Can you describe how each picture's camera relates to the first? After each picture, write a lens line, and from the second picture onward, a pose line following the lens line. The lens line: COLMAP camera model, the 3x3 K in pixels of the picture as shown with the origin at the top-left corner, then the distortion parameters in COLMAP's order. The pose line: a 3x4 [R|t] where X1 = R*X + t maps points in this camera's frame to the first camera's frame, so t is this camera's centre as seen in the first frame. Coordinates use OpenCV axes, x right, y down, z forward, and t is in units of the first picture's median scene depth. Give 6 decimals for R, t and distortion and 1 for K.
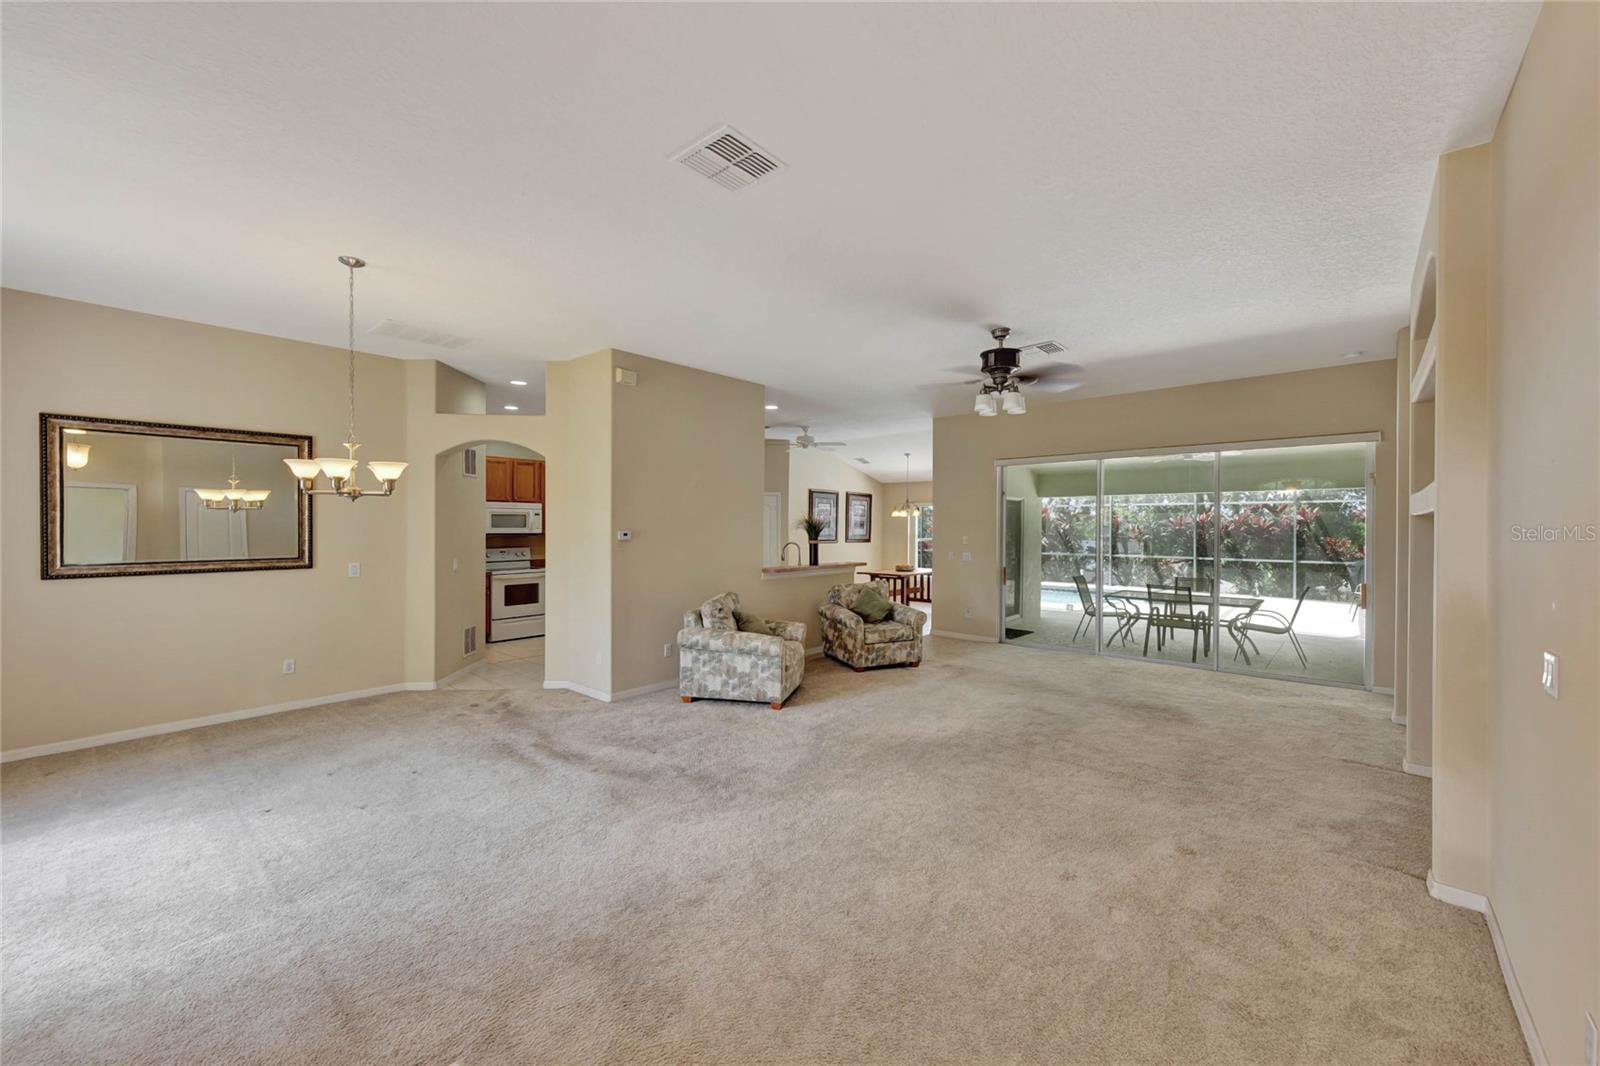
lens RADIAL K [[616.6, 0, 819.7], [0, 616.6, 527.1], [0, 0, 1]] dist [0.000359, 0.000005]
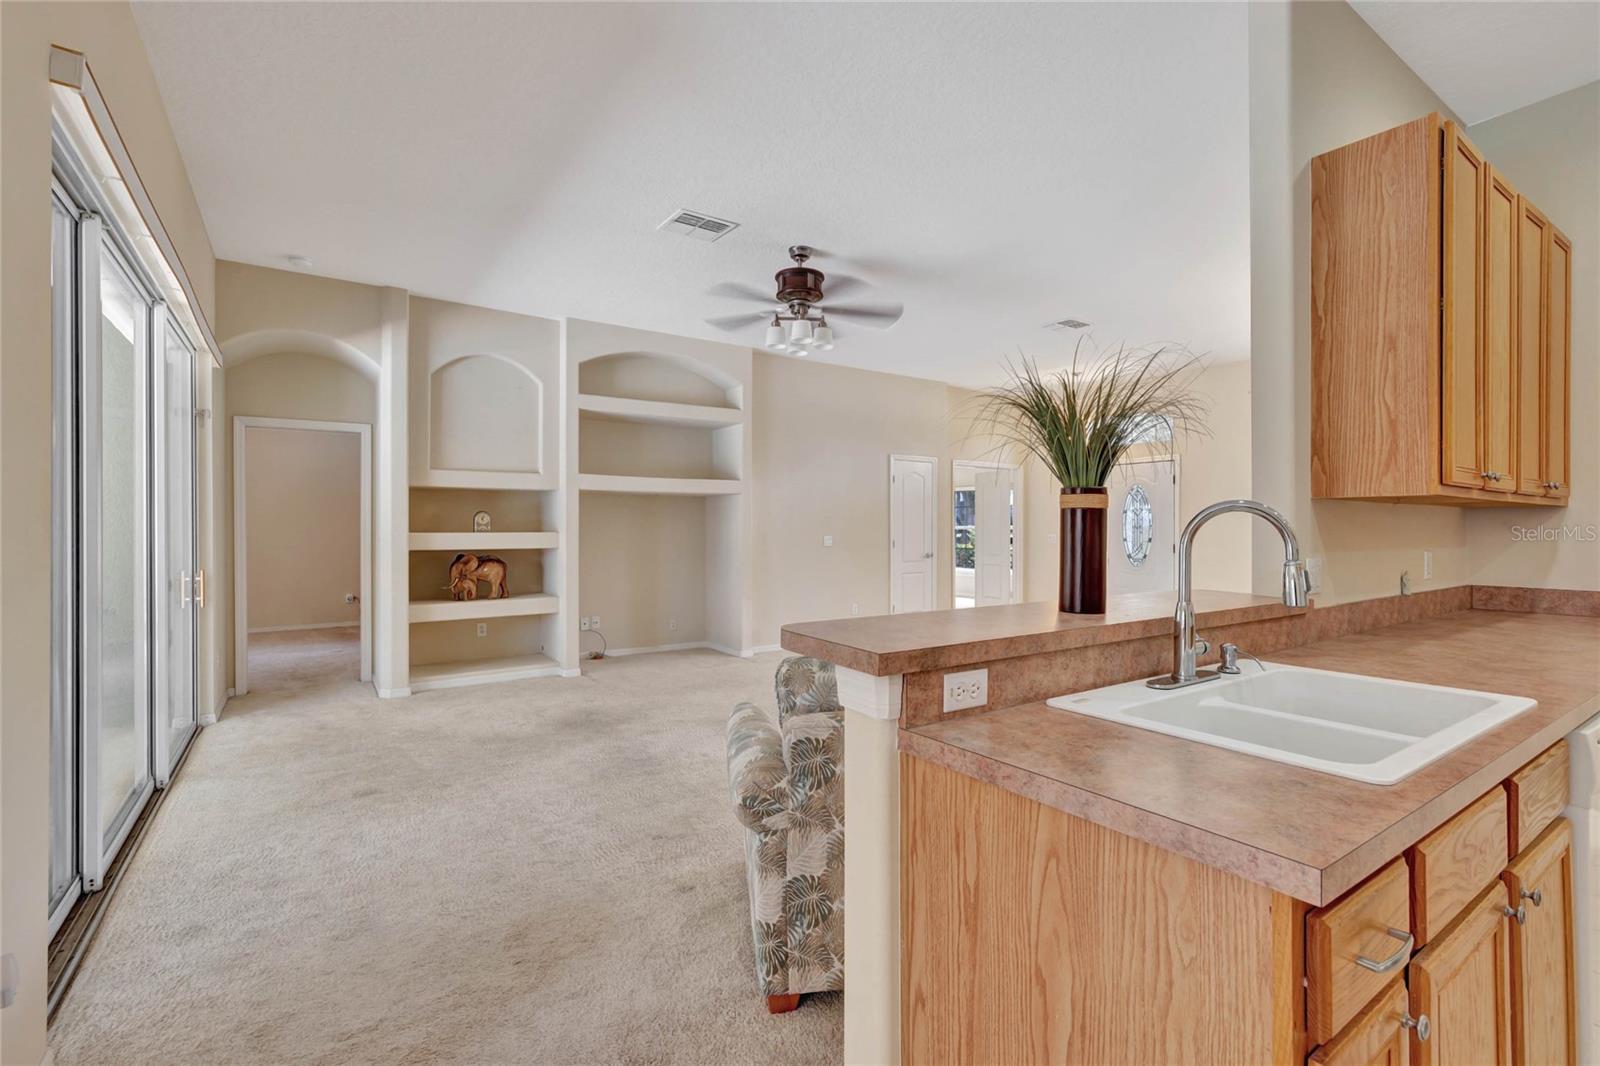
lens RADIAL K [[712.7, 0, 802.6], [0, 712.7, 526.6], [0, 0, 1]] dist [0.001122, 0.000078]
pose [[-0.963242, -0.002276, 0.268626, 0.036158], [-0.002251, 0.999997, 0.000401, 0.048043], [-0.268626, -0.000218, -0.963245, 1.880081]]
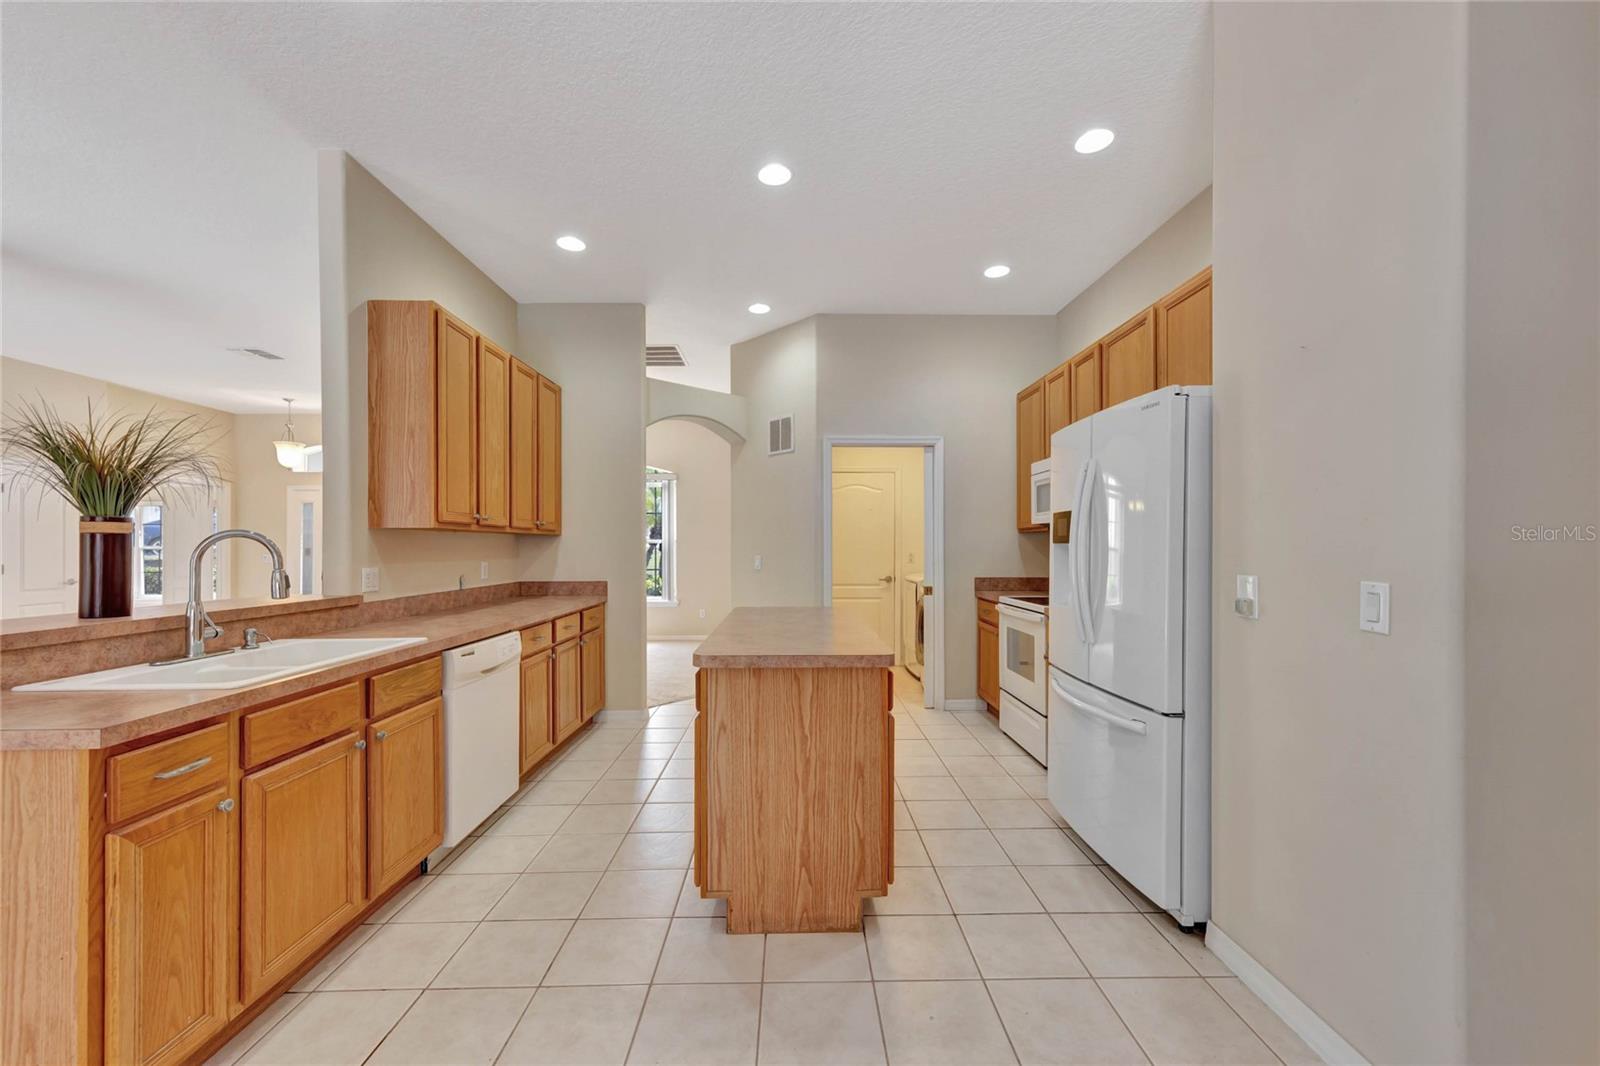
lens RADIAL K [[629.5, 0, 798.6], [0, 629.5, 545.8], [0, 0, 1]] dist [0.006927, 0.000411]
pose [[-0.759120, 0.000341, -0.650951, -0.073436], [0.000810, 1.000000, -0.000421, 0.047013], [0.650950, -0.000847, -0.759120, 2.078470]]
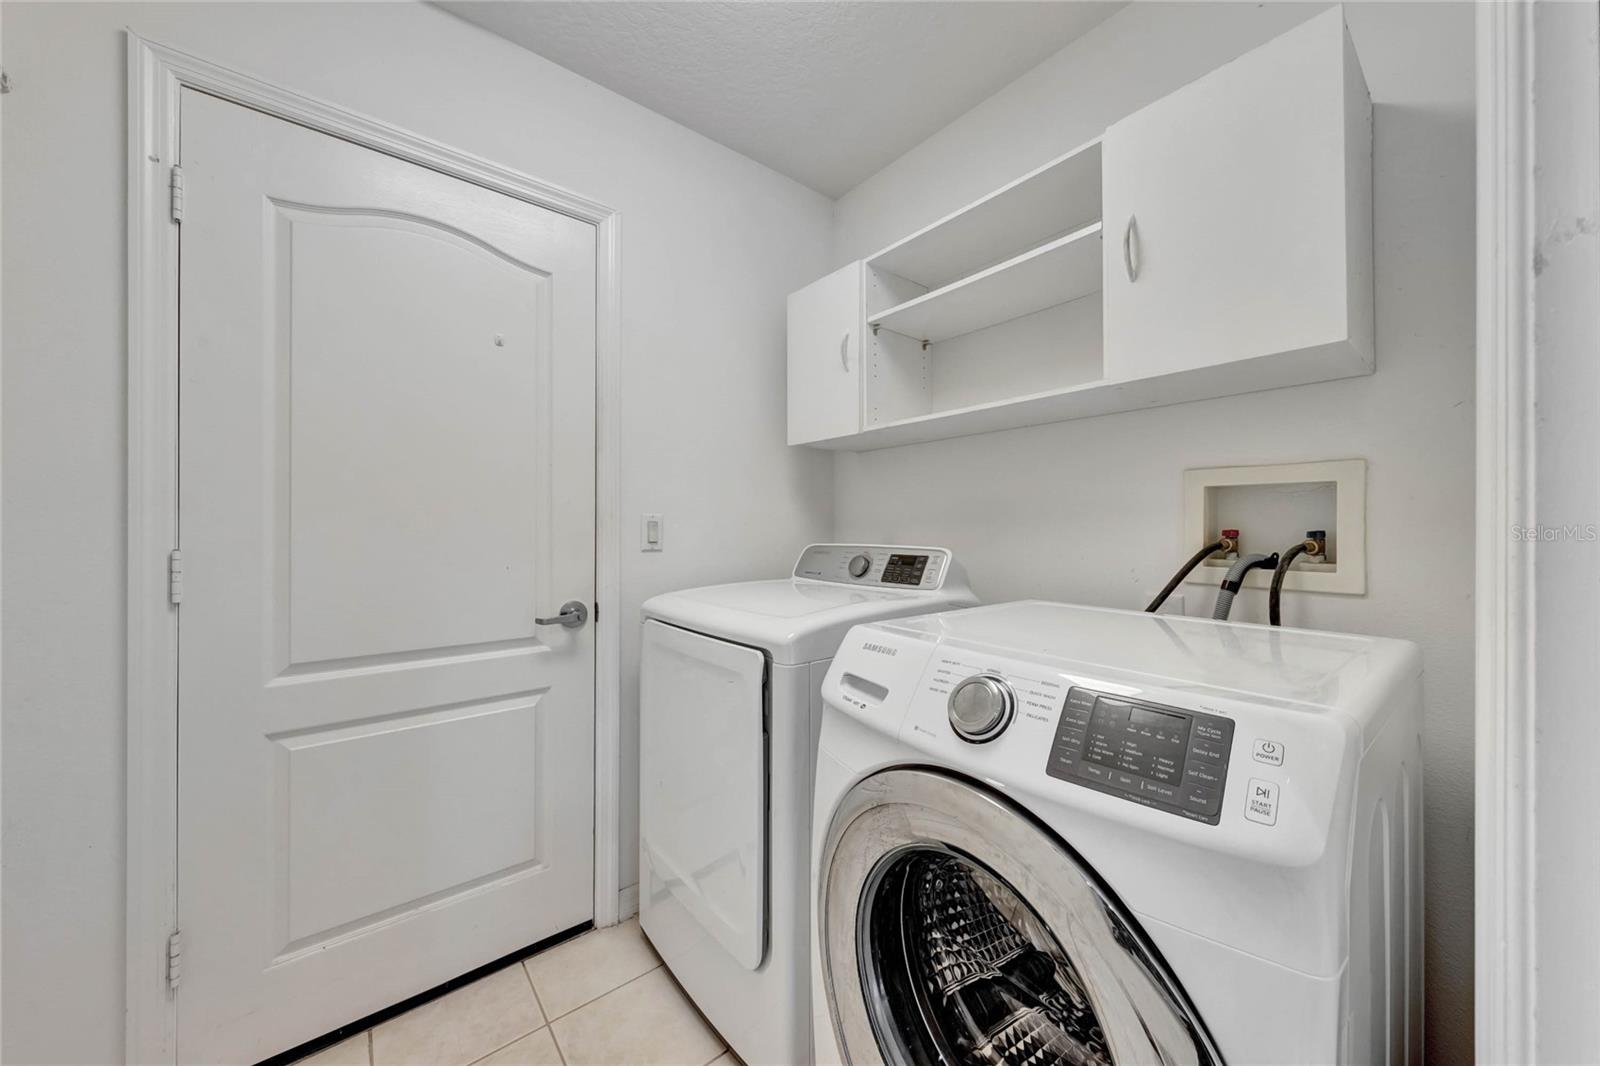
lens RADIAL K [[575.9, 0, 799.1], [0, 575.9, 528.0], [0, 0, 1]] dist [-0.000065, -0.000034]
pose [[-0.200751, -0.003752, -0.979635, -0.809283], [-0.001693, 0.999993, -0.003483, 0.069722], [0.979641, 0.000959, -0.200756, 1.366030]]
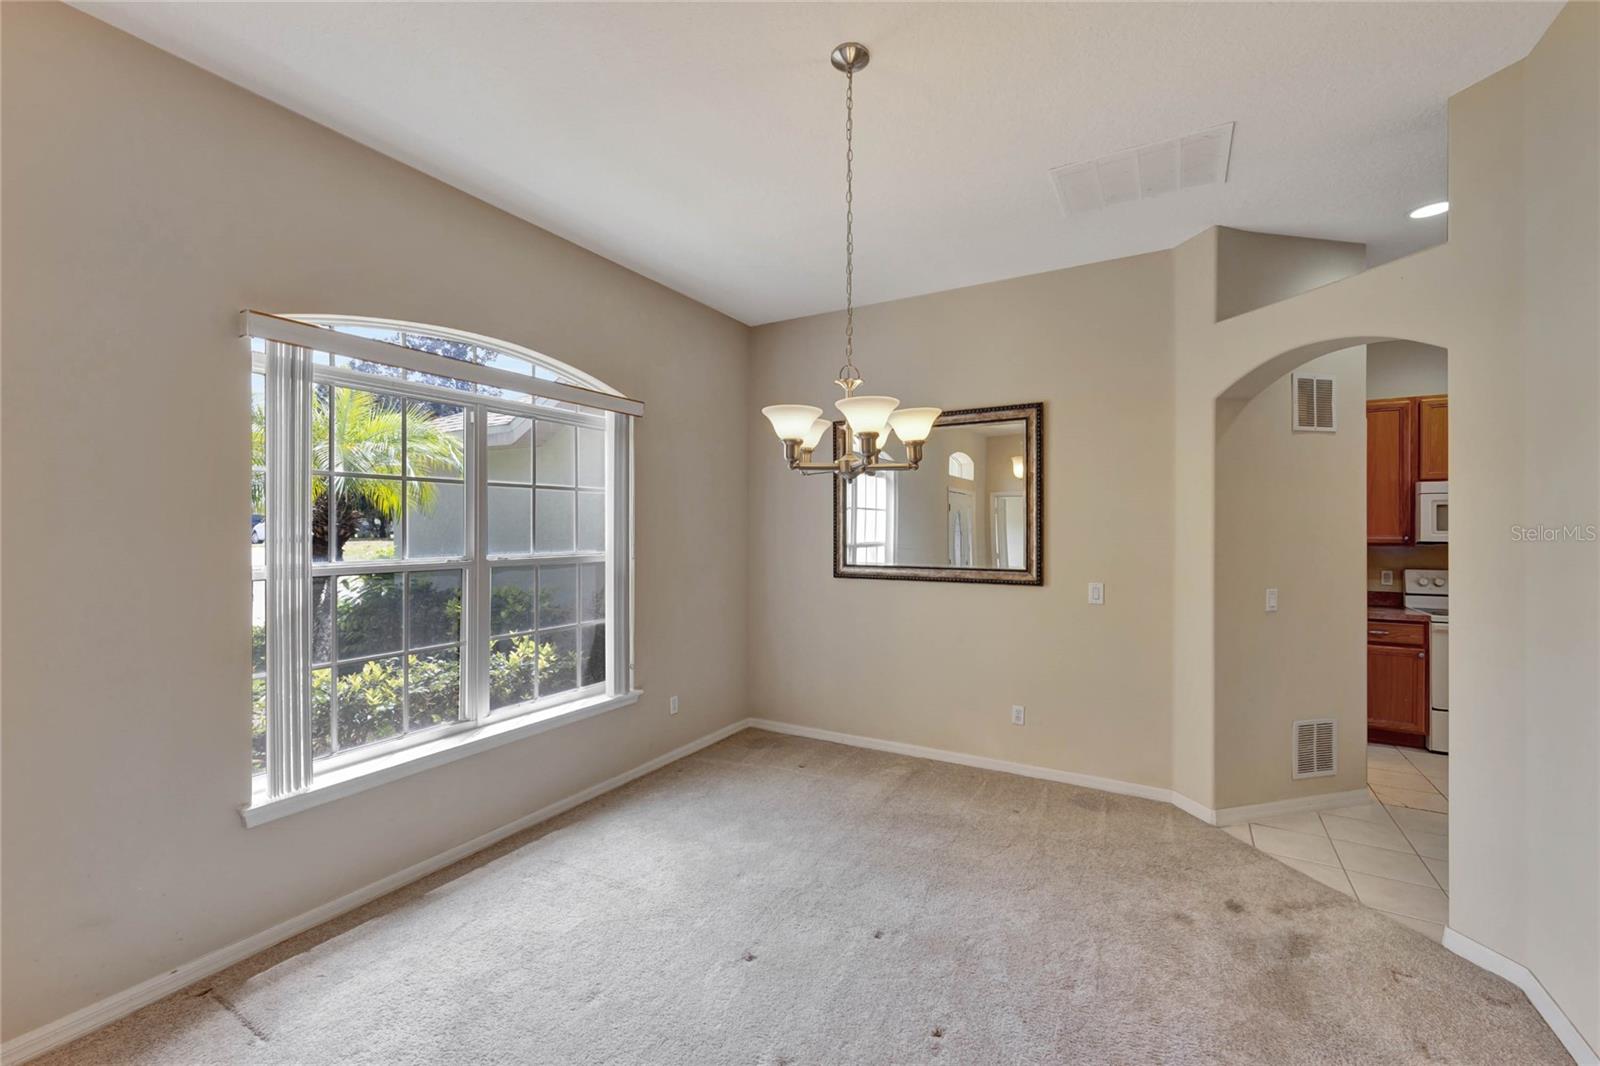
lens RADIAL K [[654.1, 0, 808.6], [0, 654.1, 524.8], [0, 0, 1]] dist [0.014558, -0.000146]
pose [[0.176433, -0.003328, -0.984307, -0.120347], [-0.001129, 0.999993, -0.003583, -0.001505], [0.984312, 0.001744, 0.176428, 0.604716]]
